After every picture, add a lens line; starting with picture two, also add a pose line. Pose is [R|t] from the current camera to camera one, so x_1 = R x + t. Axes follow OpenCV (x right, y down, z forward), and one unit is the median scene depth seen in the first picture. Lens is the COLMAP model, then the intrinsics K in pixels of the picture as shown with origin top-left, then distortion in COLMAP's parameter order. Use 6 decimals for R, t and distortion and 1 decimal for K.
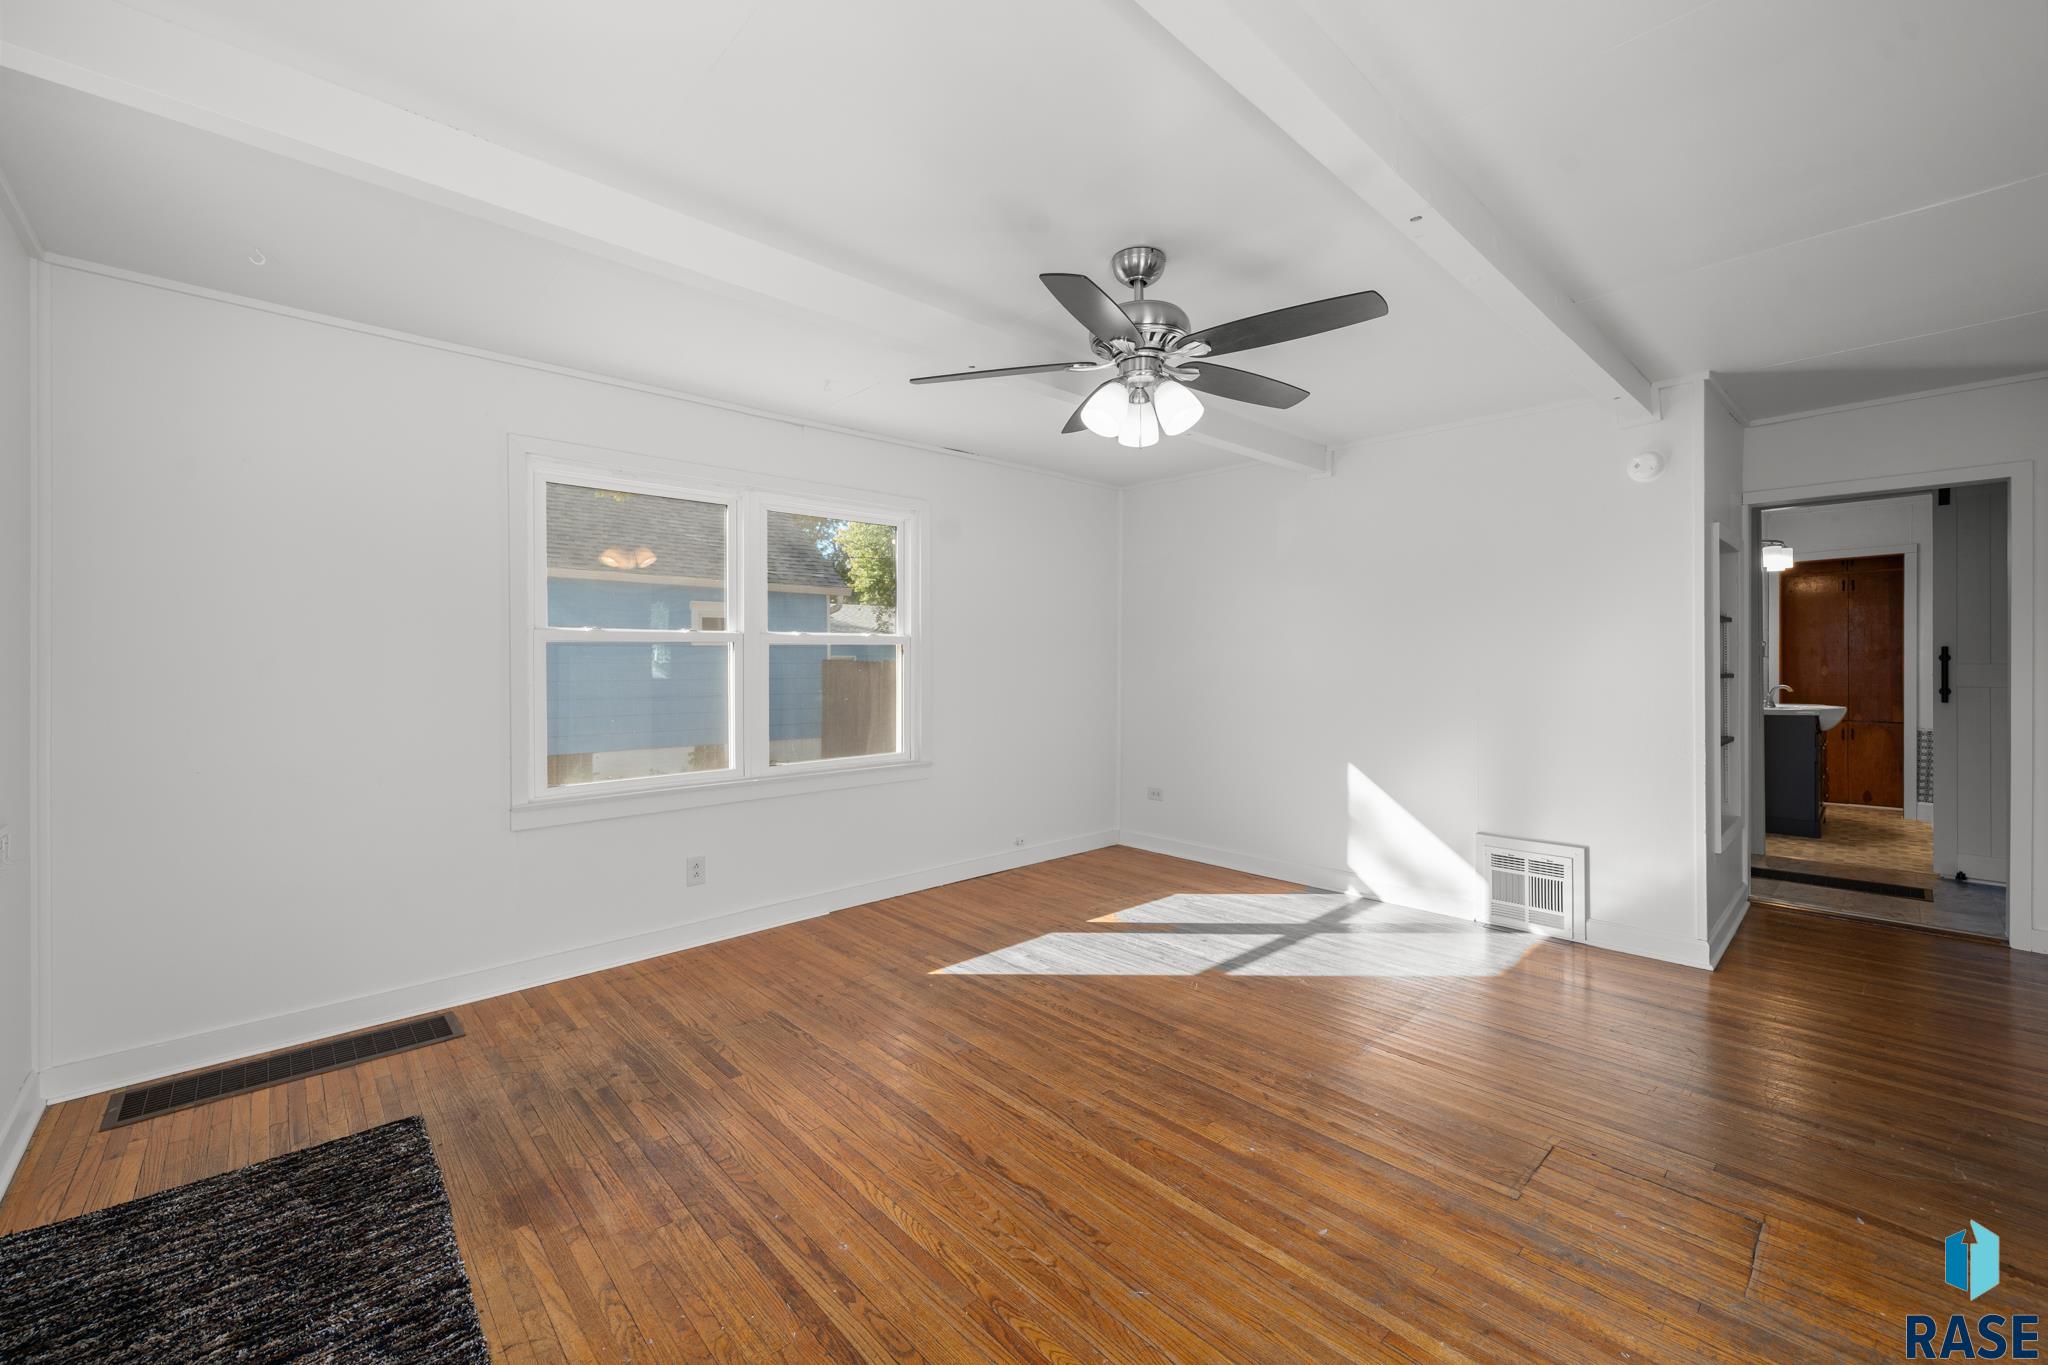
lens RADIAL K [[820.1, 0, 1018.9], [0, 820.1, 665.3], [0, 0, 1]] dist [-0.004513, 0.001644]
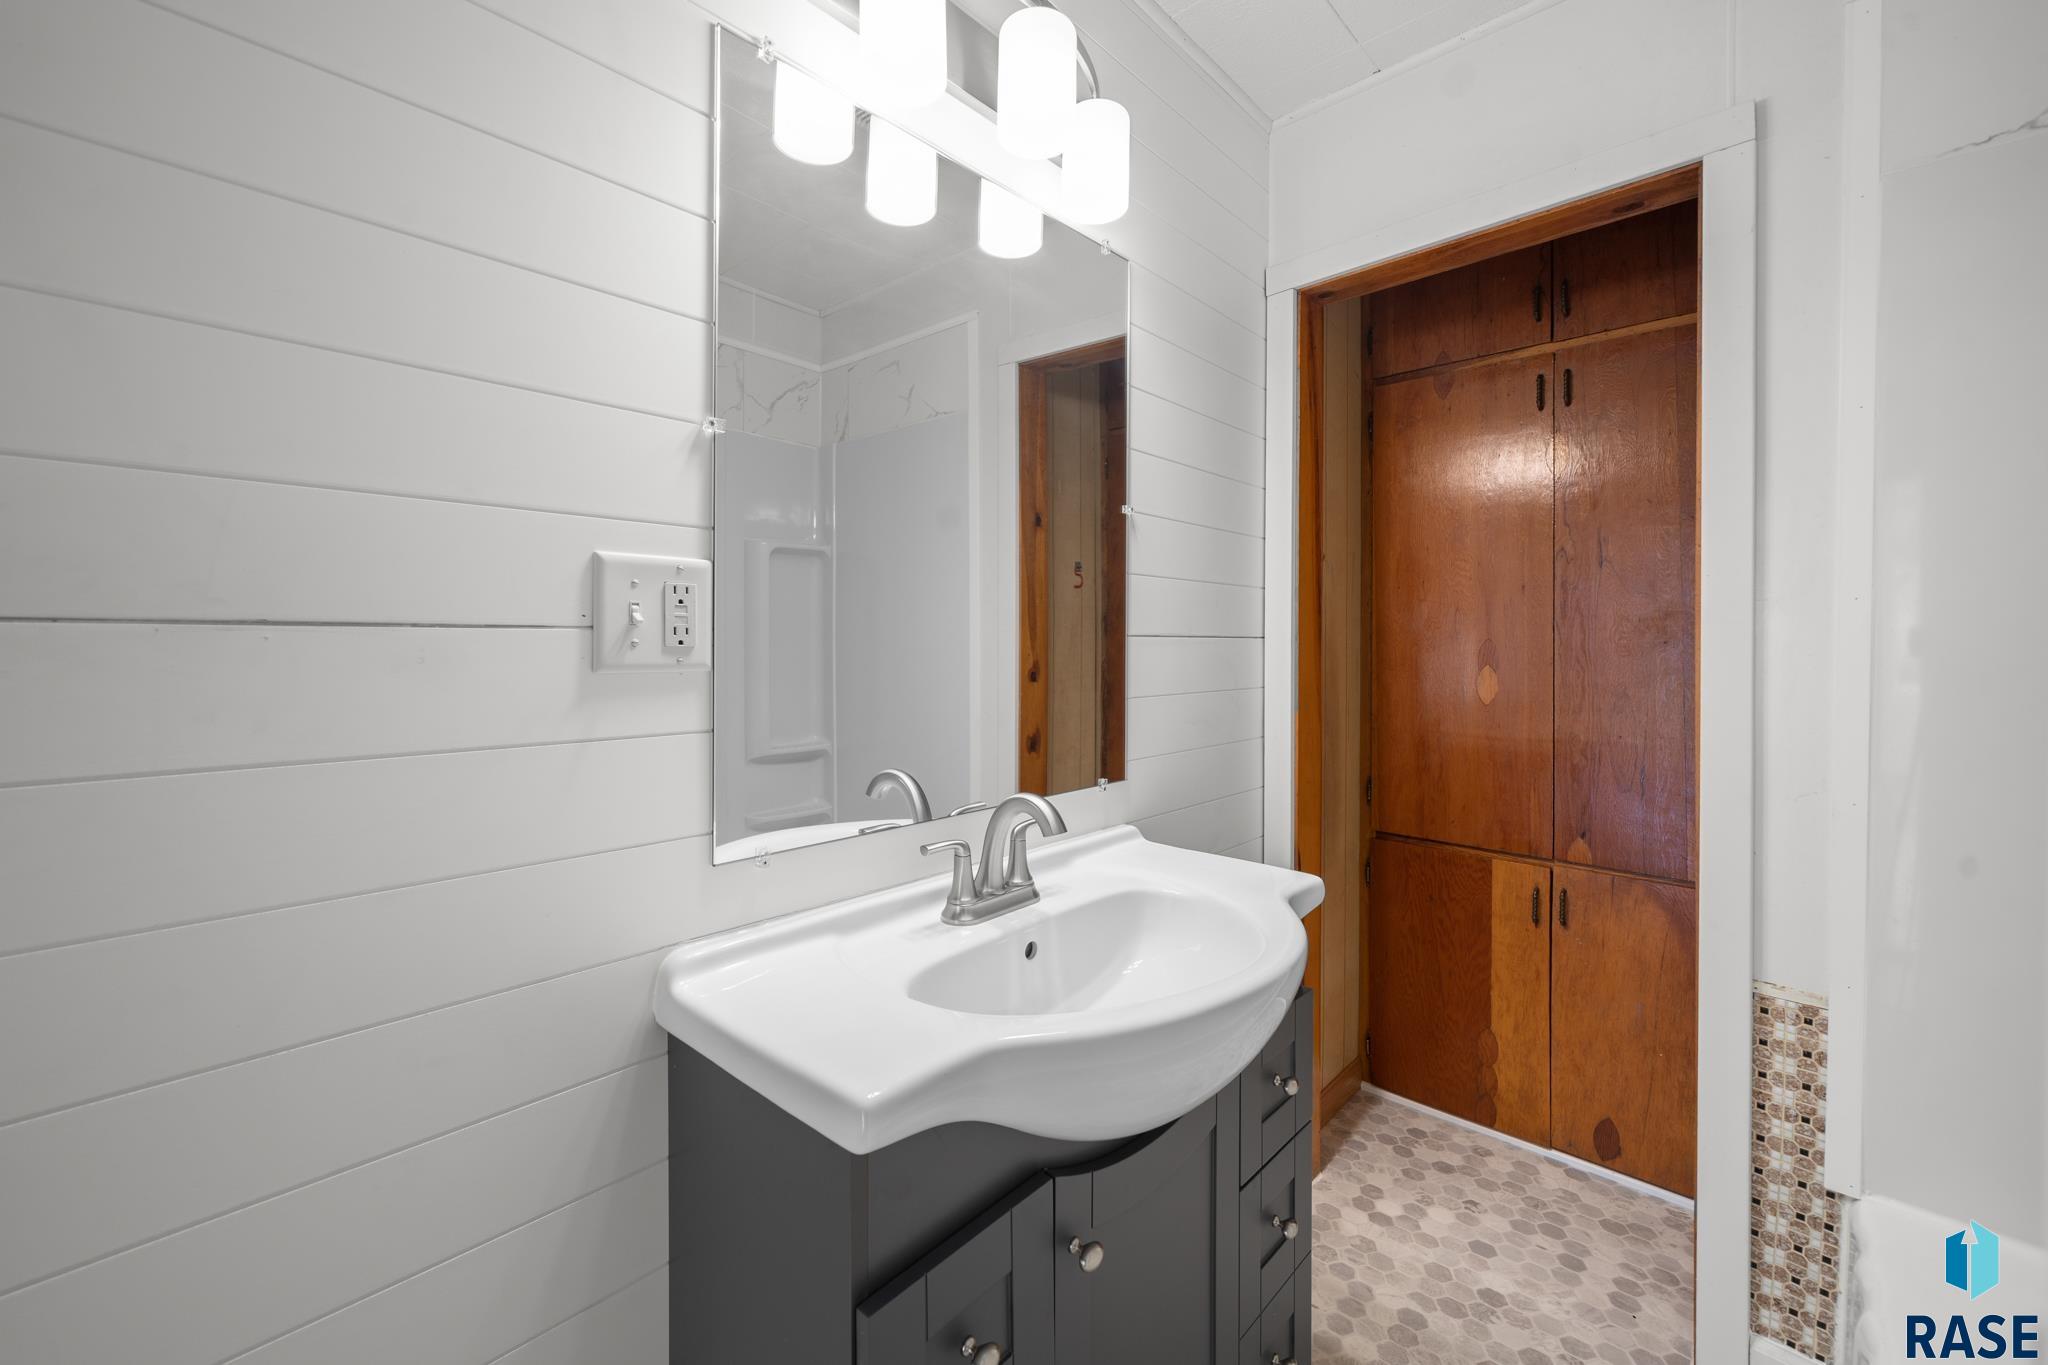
lens RADIAL K [[820.1, 0, 1019.0], [0, 820.1, 642.0], [0, 0, 1]] dist [-0.004513, 0.001644]
pose [[0.998243, 0.004417, 0.059088, 0.899258], [-0.004474, 0.999990, 0.000833, -0.010300], [-0.059084, -0.001096, 0.998252, 0.803051]]
